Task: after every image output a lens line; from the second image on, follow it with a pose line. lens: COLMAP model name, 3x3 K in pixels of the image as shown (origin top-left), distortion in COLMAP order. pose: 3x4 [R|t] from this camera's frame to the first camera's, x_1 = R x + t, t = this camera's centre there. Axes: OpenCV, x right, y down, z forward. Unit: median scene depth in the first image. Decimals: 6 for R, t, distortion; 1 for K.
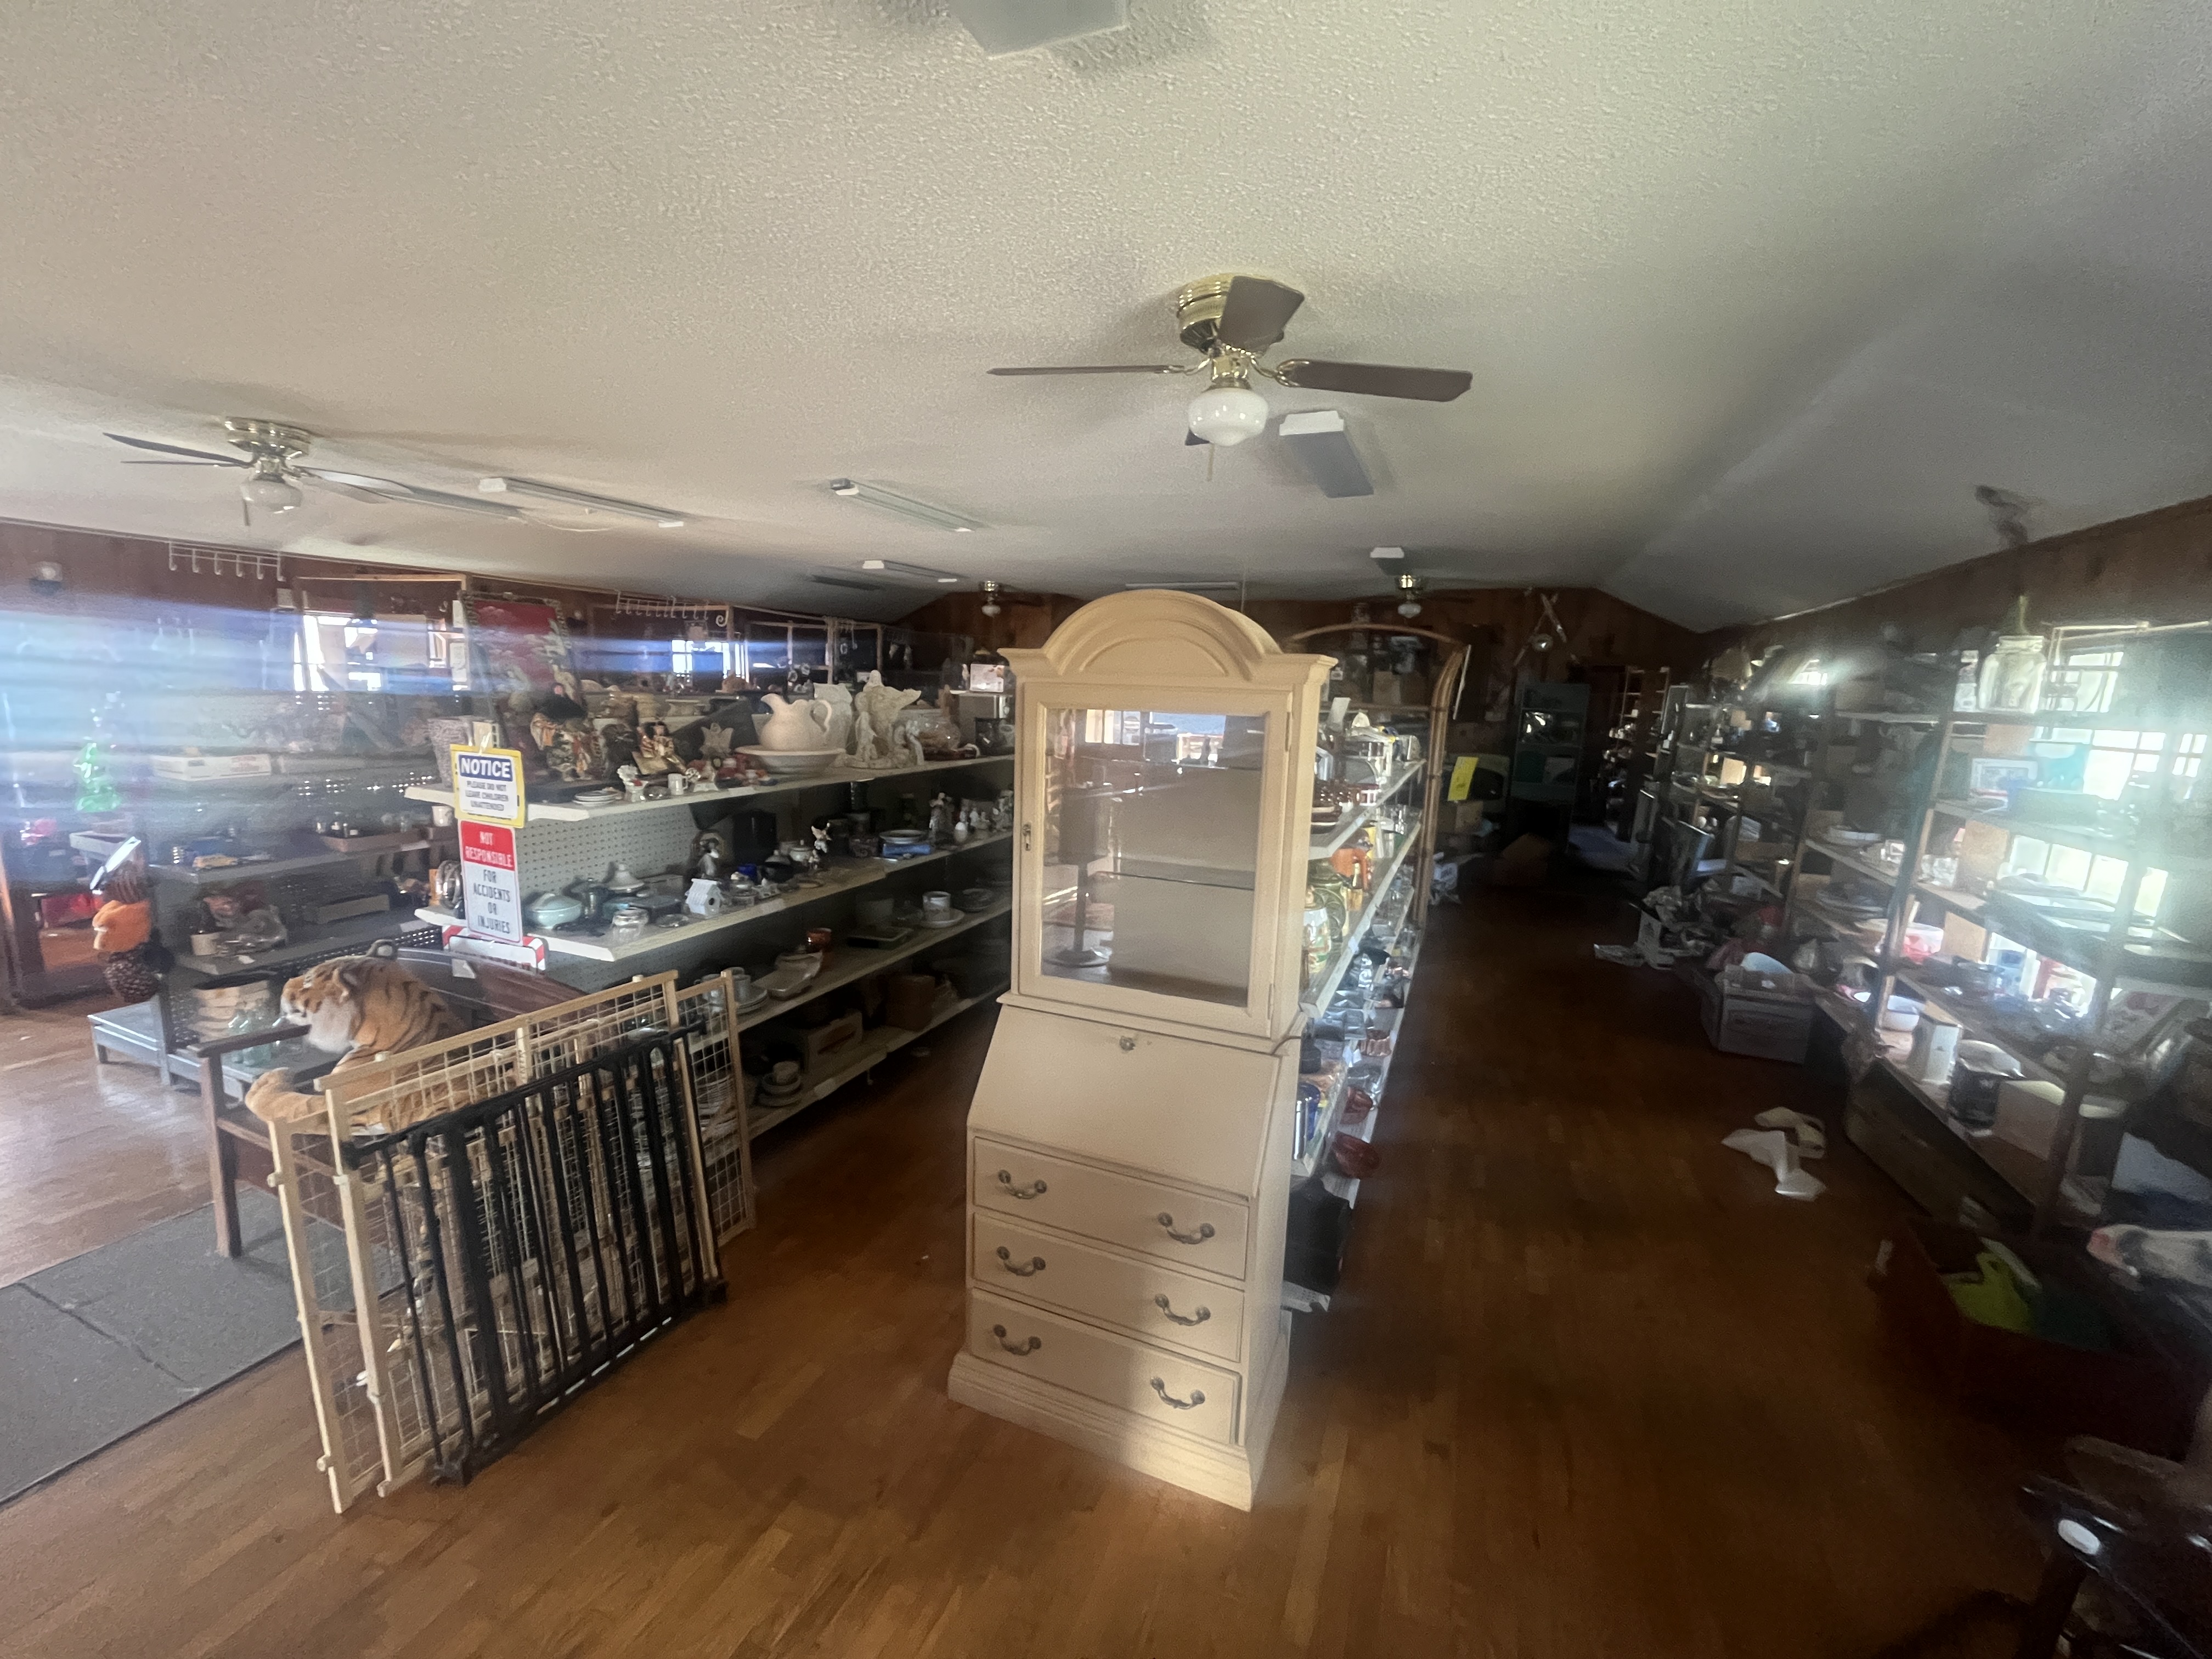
lens RADIAL K [[894.7, 0, 1105.1], [0, 894.7, 828.3], [0, 0, 1]] dist [-0.003984, -0.000325]
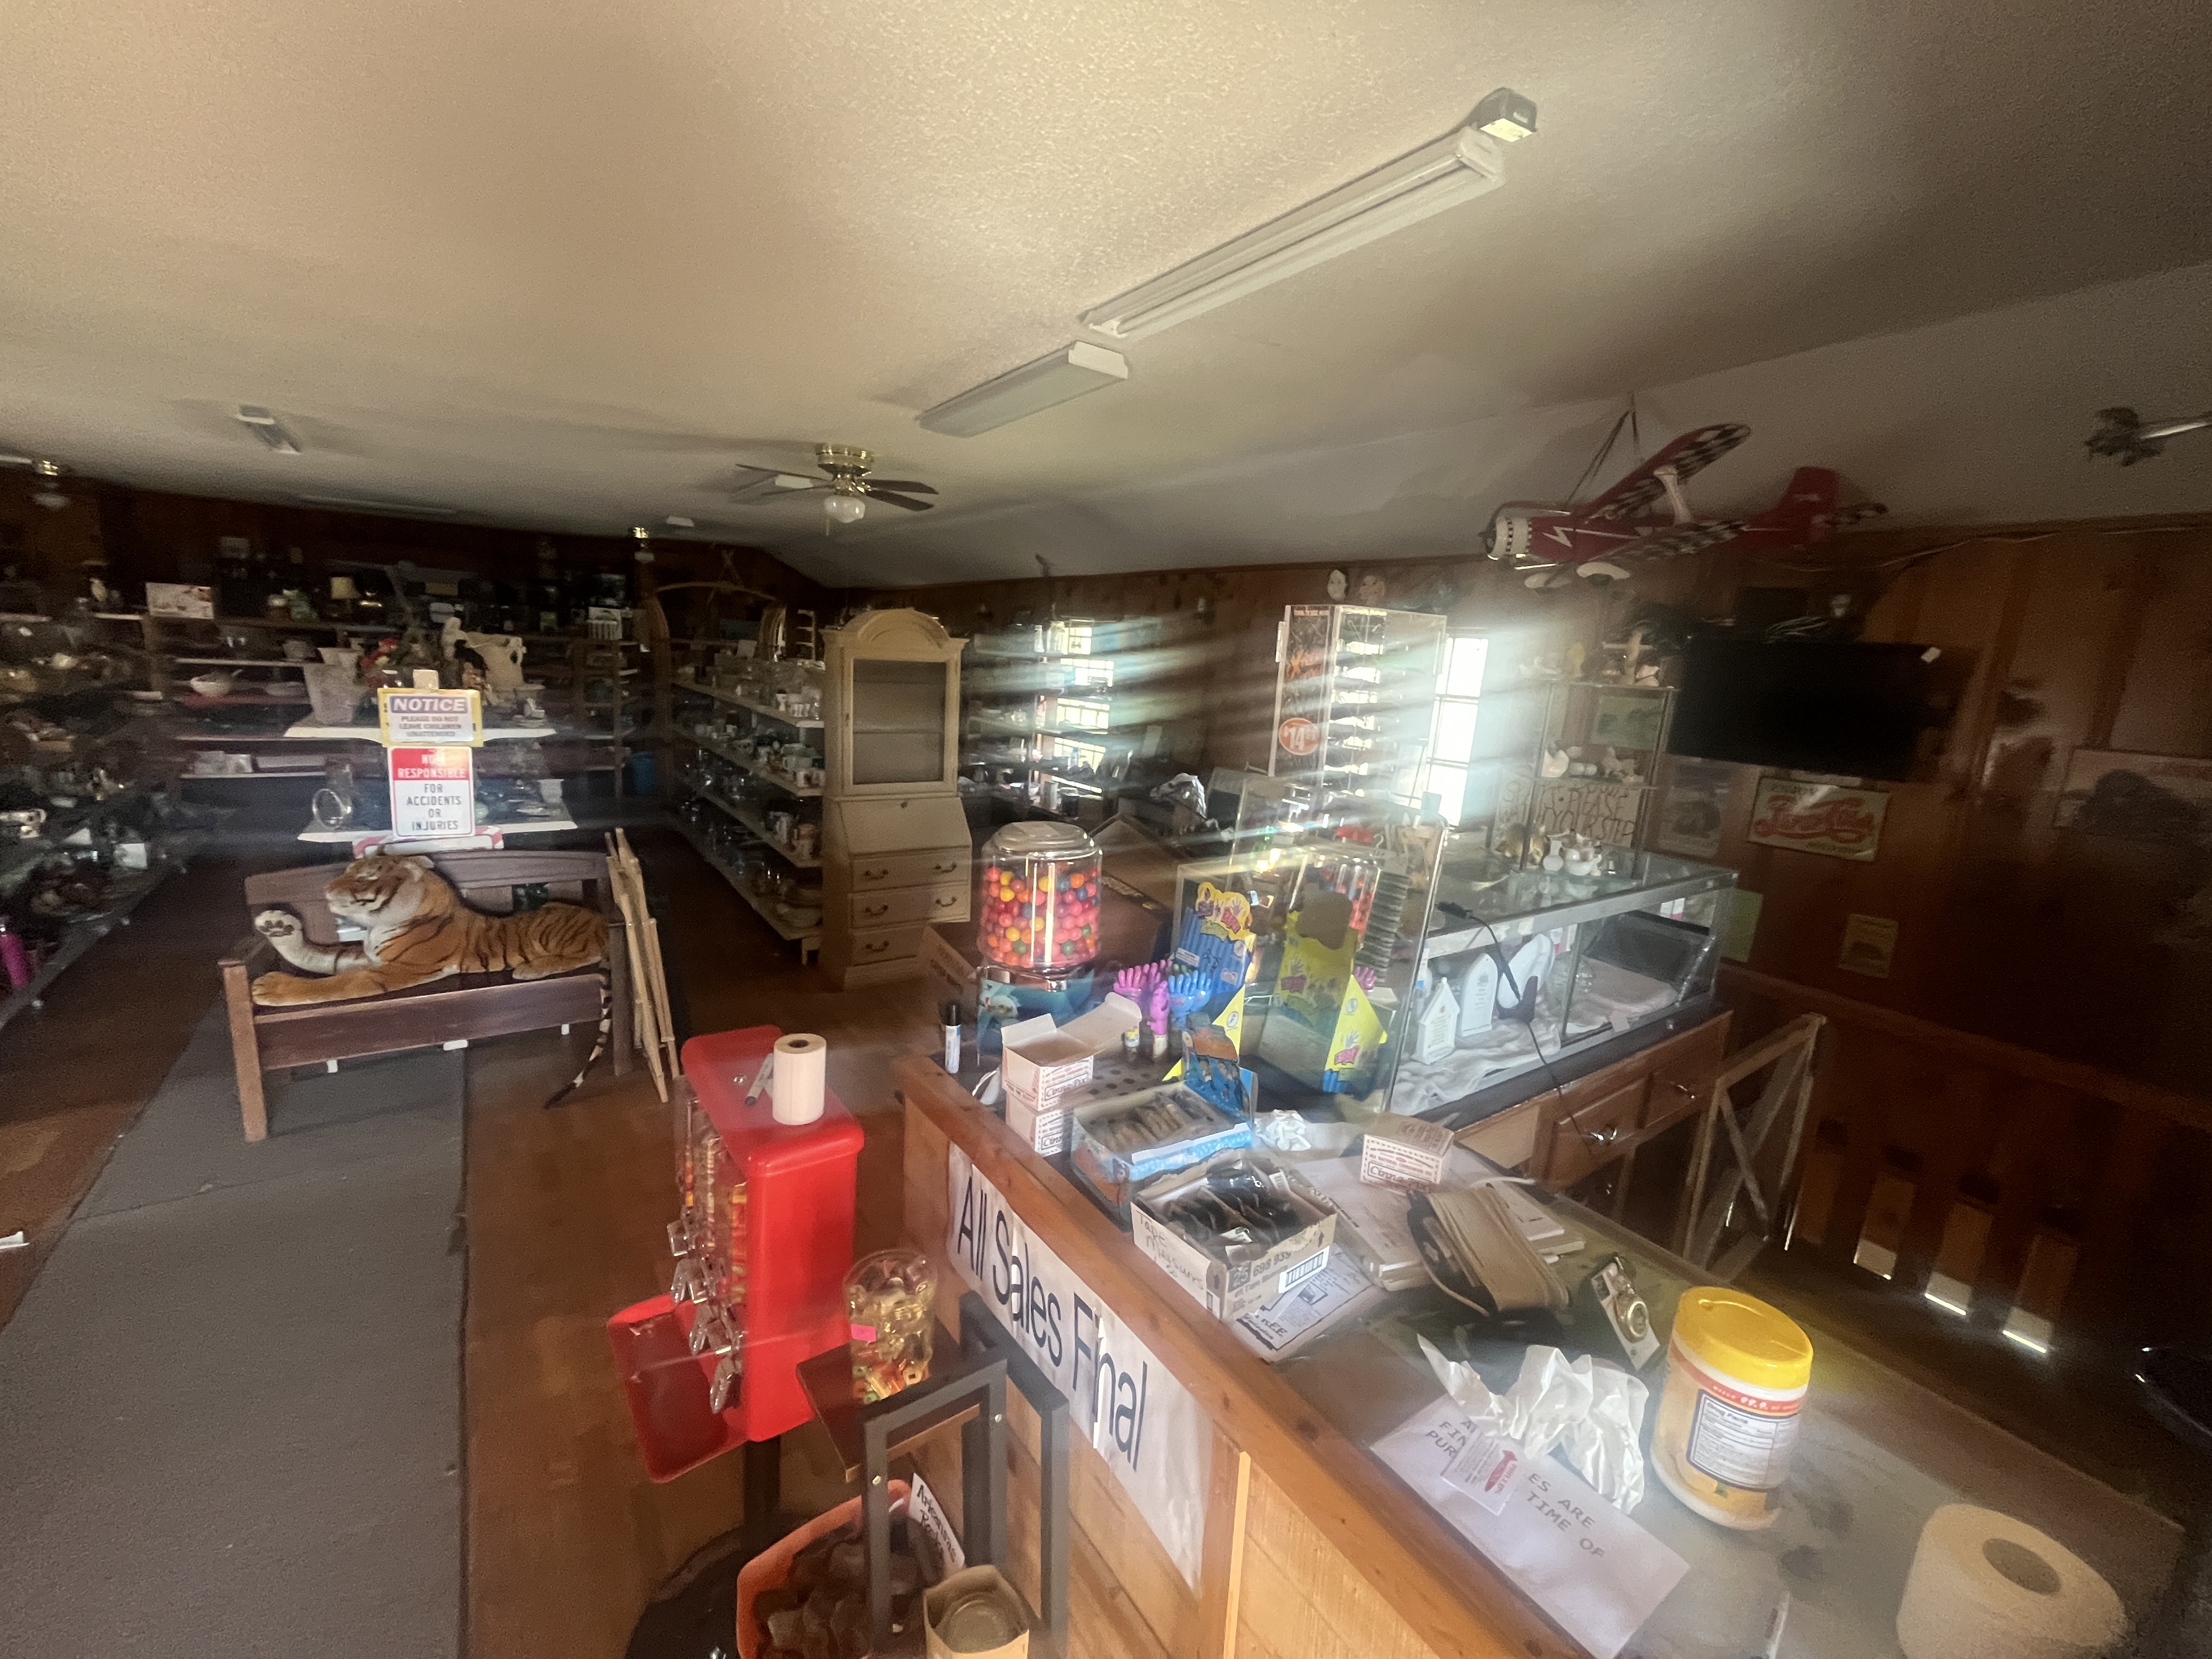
lens RADIAL K [[894.7, 0, 1104.3], [0, 894.7, 827.7], [0, 0, 1]] dist [-0.003984, -0.000325]
pose [[0.537867, -0.165912, 0.826542, -1.093909], [0.094330, 0.986130, 0.136562, 0.021534], [-0.837735, 0.004515, 0.546058, -0.475966]]
